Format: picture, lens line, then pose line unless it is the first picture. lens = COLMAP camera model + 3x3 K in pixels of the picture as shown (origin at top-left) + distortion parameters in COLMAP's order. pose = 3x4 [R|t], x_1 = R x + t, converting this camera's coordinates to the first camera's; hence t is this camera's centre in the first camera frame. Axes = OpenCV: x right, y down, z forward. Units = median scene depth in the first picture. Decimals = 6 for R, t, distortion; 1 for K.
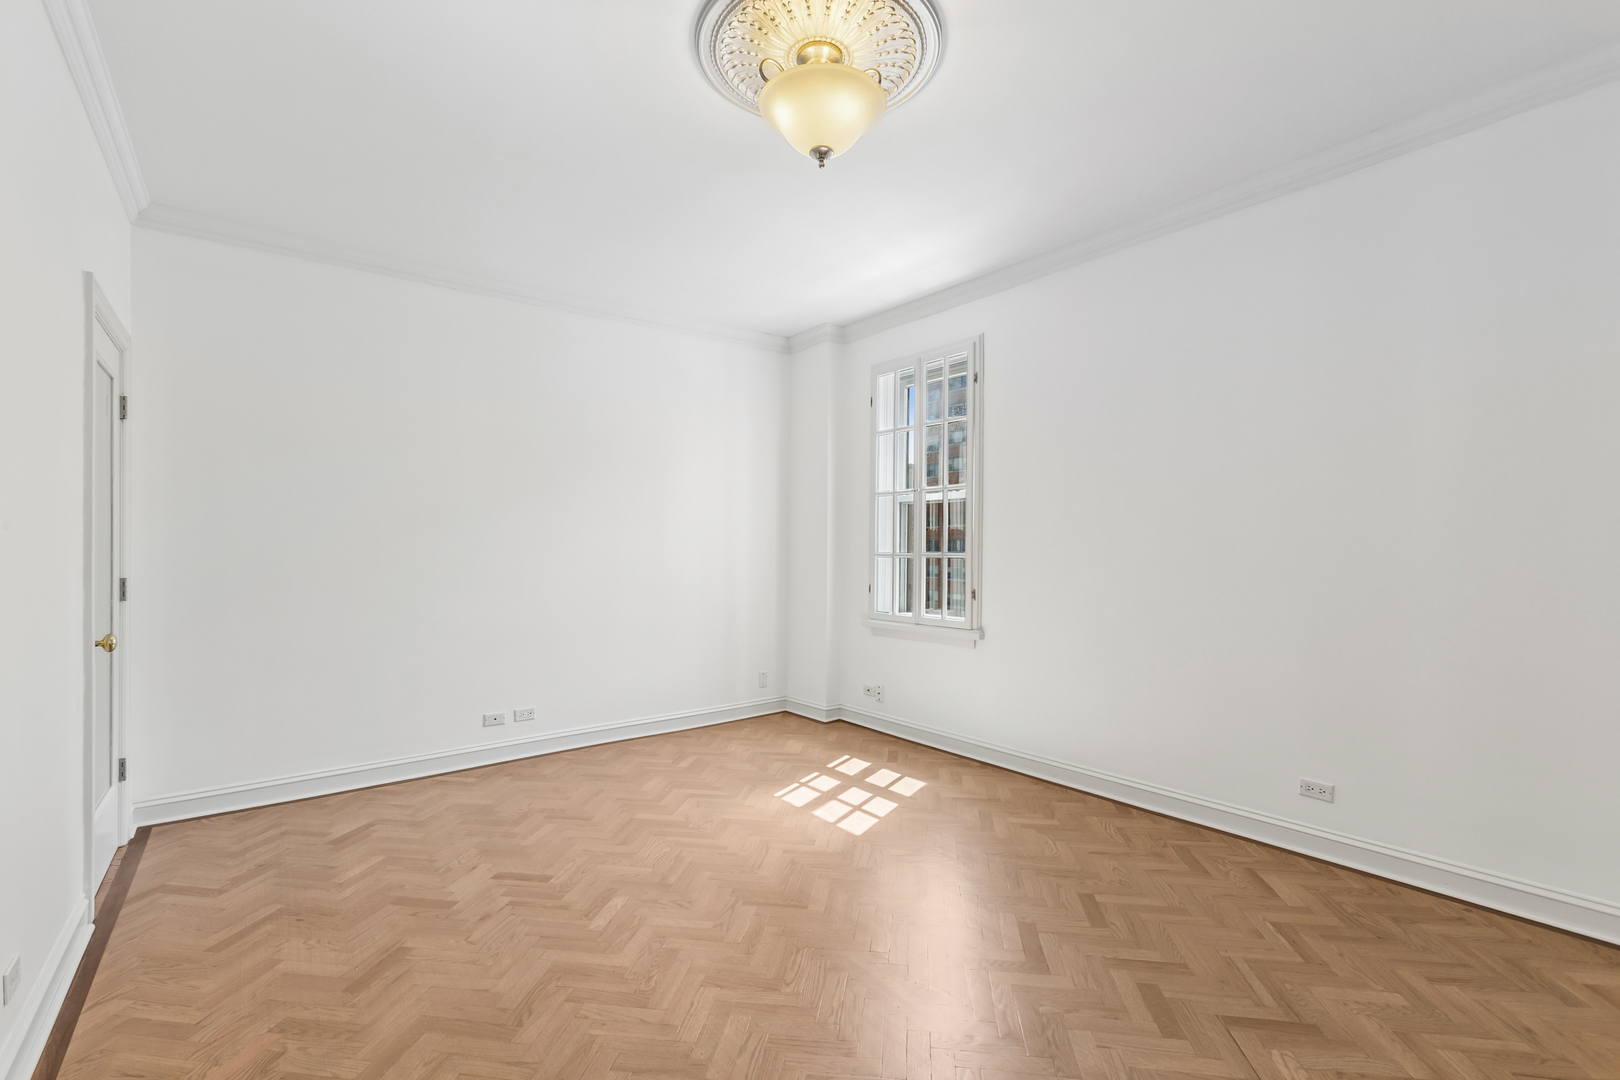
lens RADIAL K [[728.0, 0, 810.1], [0, 728.0, 540.8], [0, 0, 1]] dist [-0.005297, 0.002044]
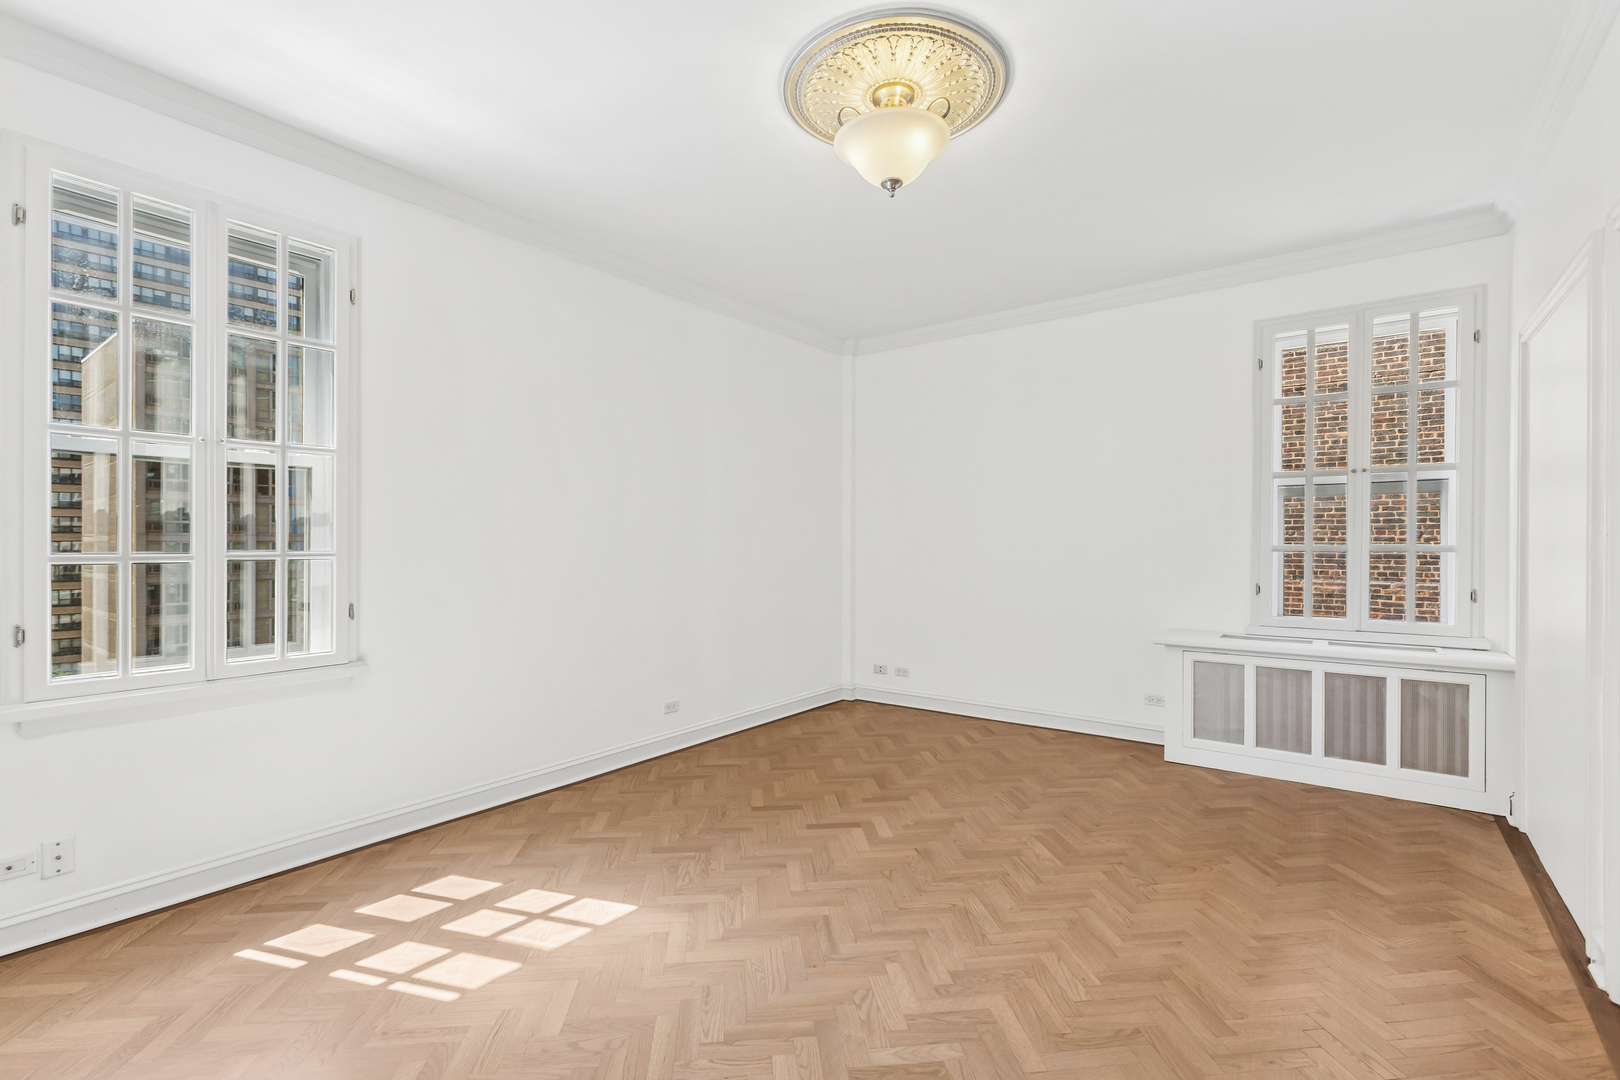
lens RADIAL K [[728.0, 0, 808.9], [0, 728.0, 548.2], [0, 0, 1]] dist [-0.005297, 0.002044]
pose [[-0.274757, -0.003154, 0.961508, -0.675195], [-0.009182, 0.999958, 0.000656, 0.011793], [-0.961470, -0.008648, -0.274775, 0.944093]]
